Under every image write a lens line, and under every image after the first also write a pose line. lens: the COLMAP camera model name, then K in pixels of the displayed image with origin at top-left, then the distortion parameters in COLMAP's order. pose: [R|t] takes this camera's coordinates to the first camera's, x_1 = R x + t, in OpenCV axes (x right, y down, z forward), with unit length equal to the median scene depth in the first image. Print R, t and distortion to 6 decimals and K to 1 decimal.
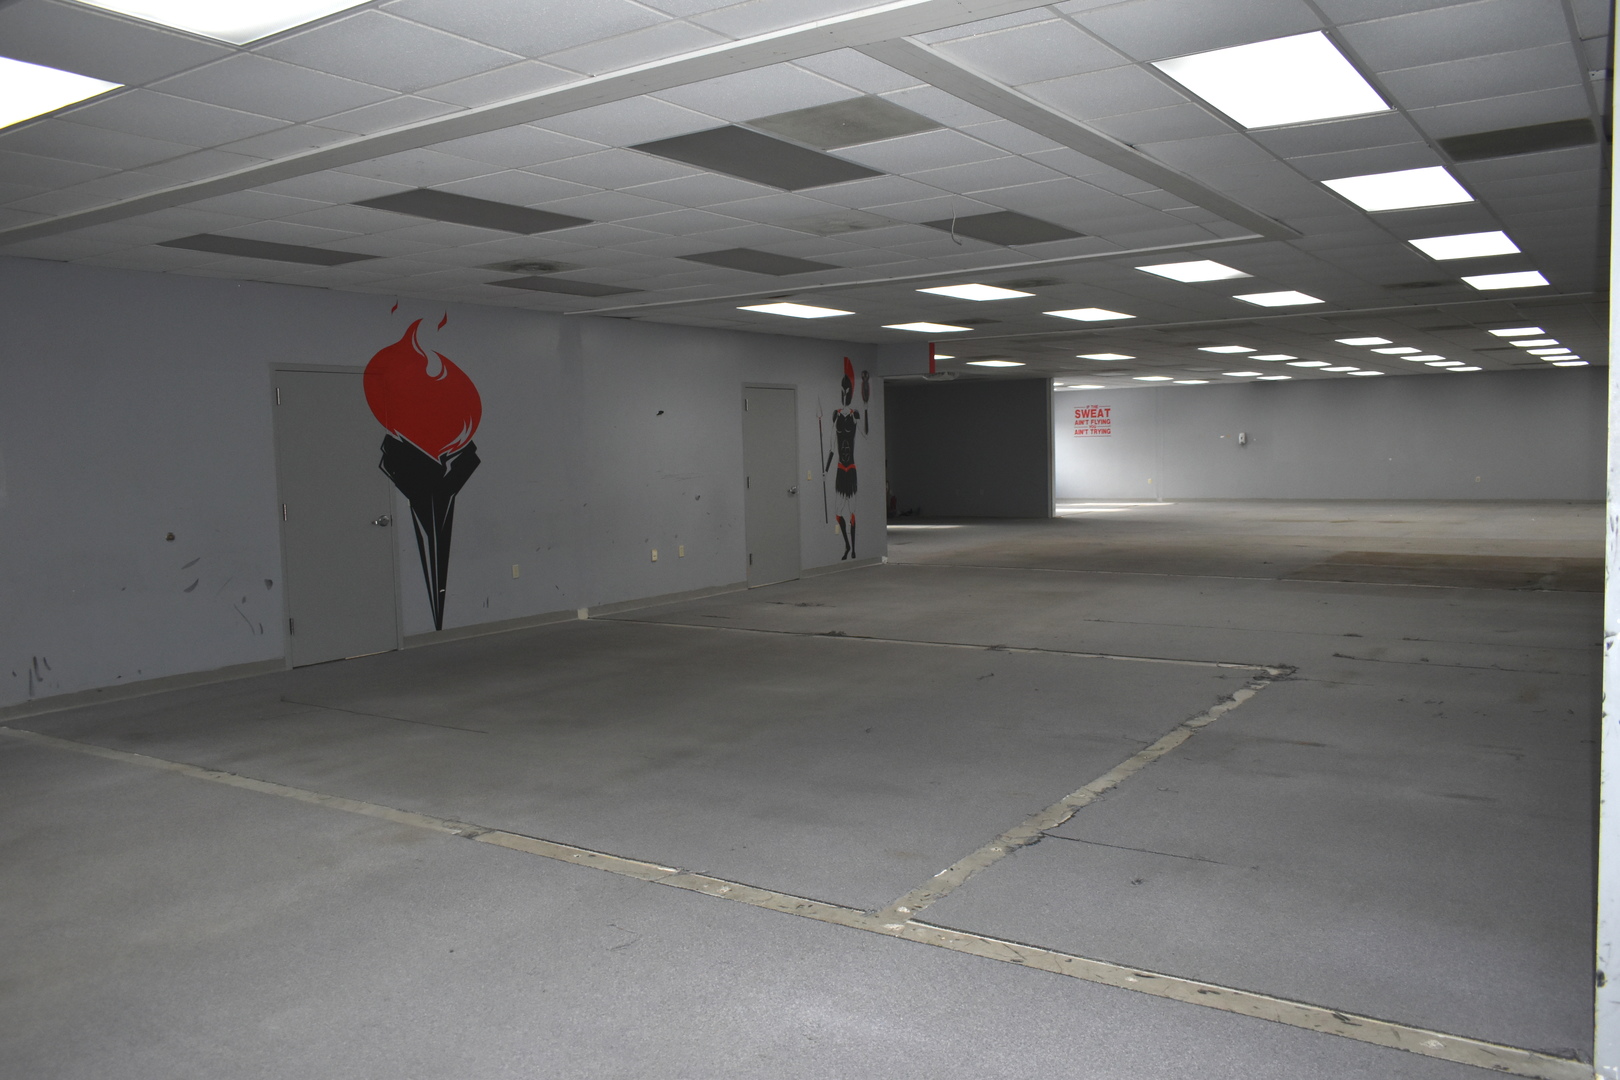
lens RADIAL K [[1283.8, 0, 810.0], [0, 1283.8, 540.0], [0, 0, 1]] dist [-0.002988, 0.001218]
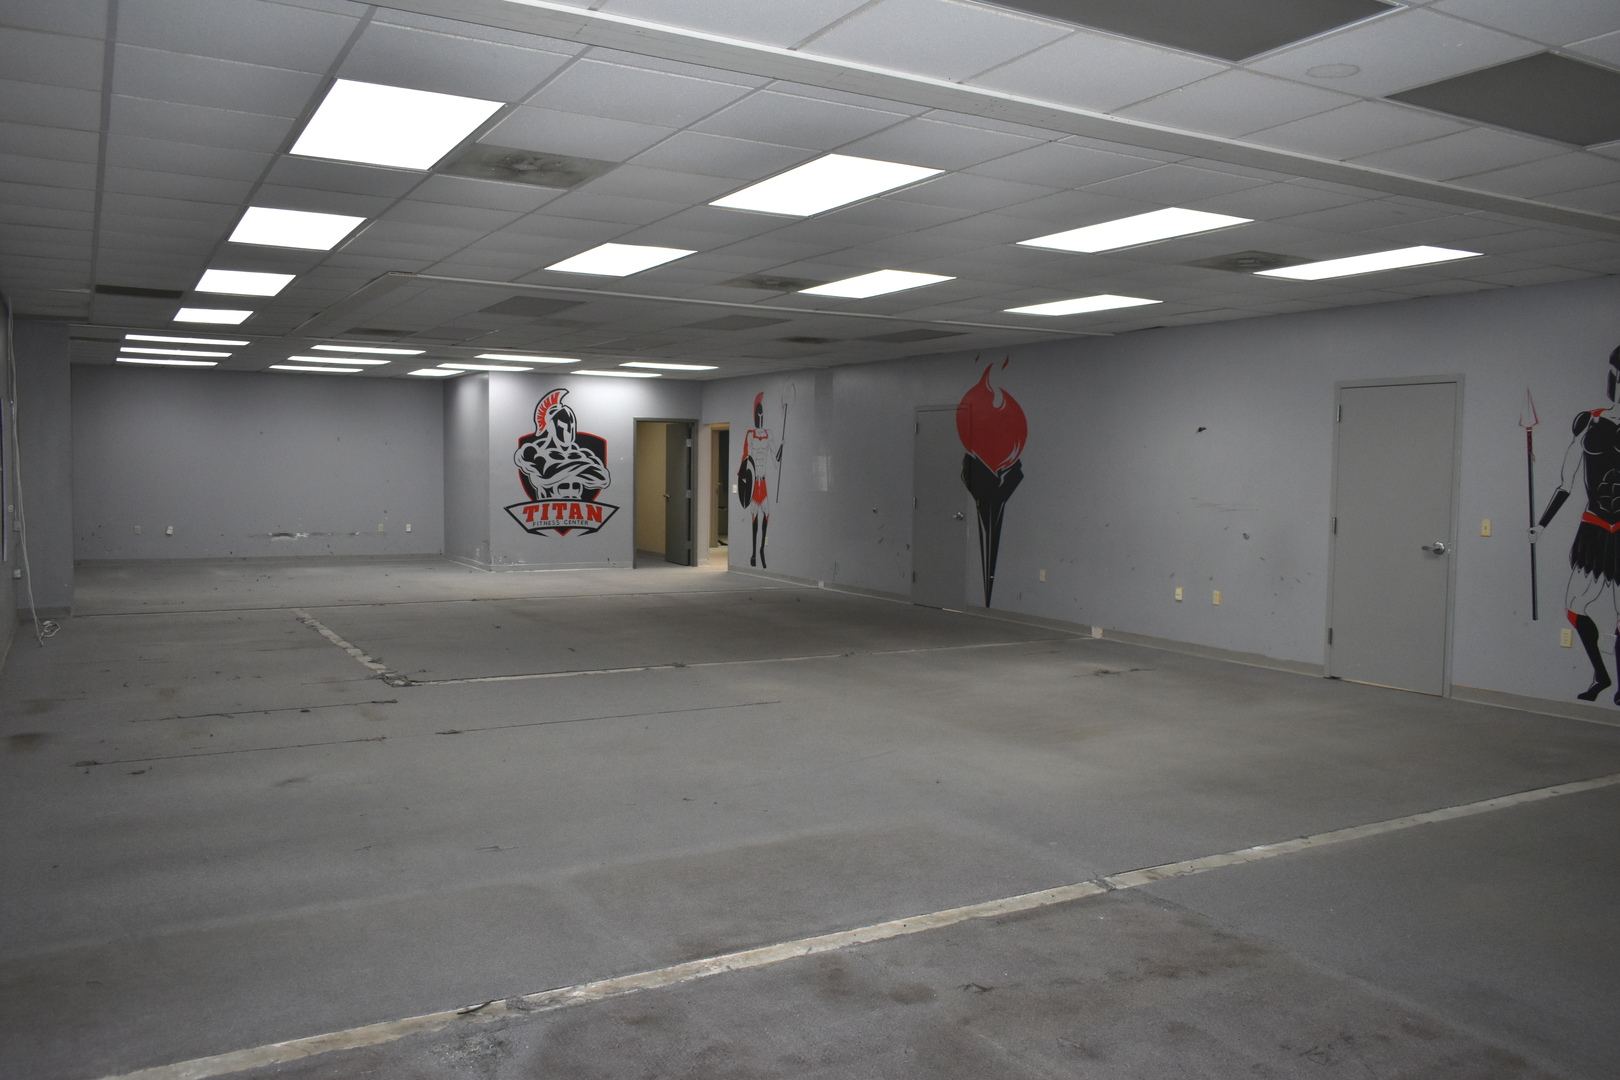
lens RADIAL K [[1283.8, 0, 810.0], [0, 1283.8, 540.0], [0, 0, 1]] dist [-0.002988, 0.001218]
pose [[-0.437739, 0.066943, -0.896606, 0.703507], [-0.072205, 0.991386, 0.109271, -0.093045], [0.896198, 0.112572, -0.429135, 1.053788]]
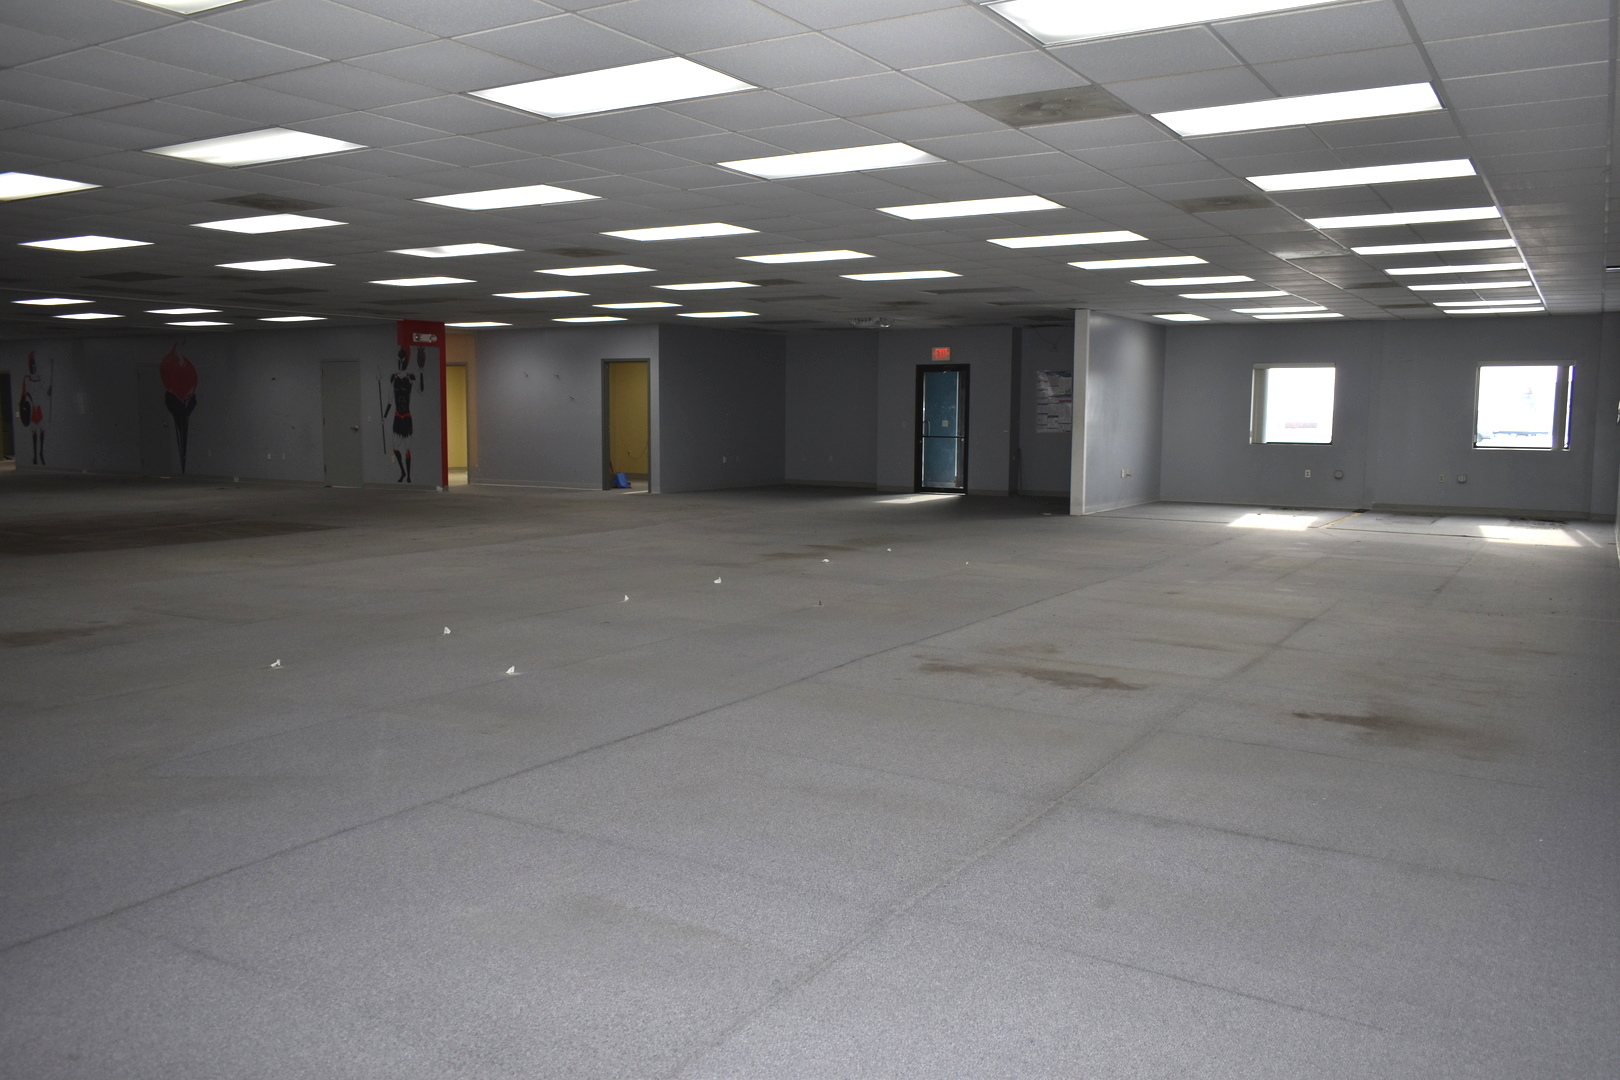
lens RADIAL K [[1283.8, 0, 810.0], [0, 1283.8, 540.0], [0, 0, 1]] dist [-0.002988, 0.001218]
pose [[0.048284, 0.124440, -0.991052, 1.616740], [-0.080380, 0.989475, 0.120326, -0.141433], [0.995594, 0.073851, 0.057778, 1.541533]]
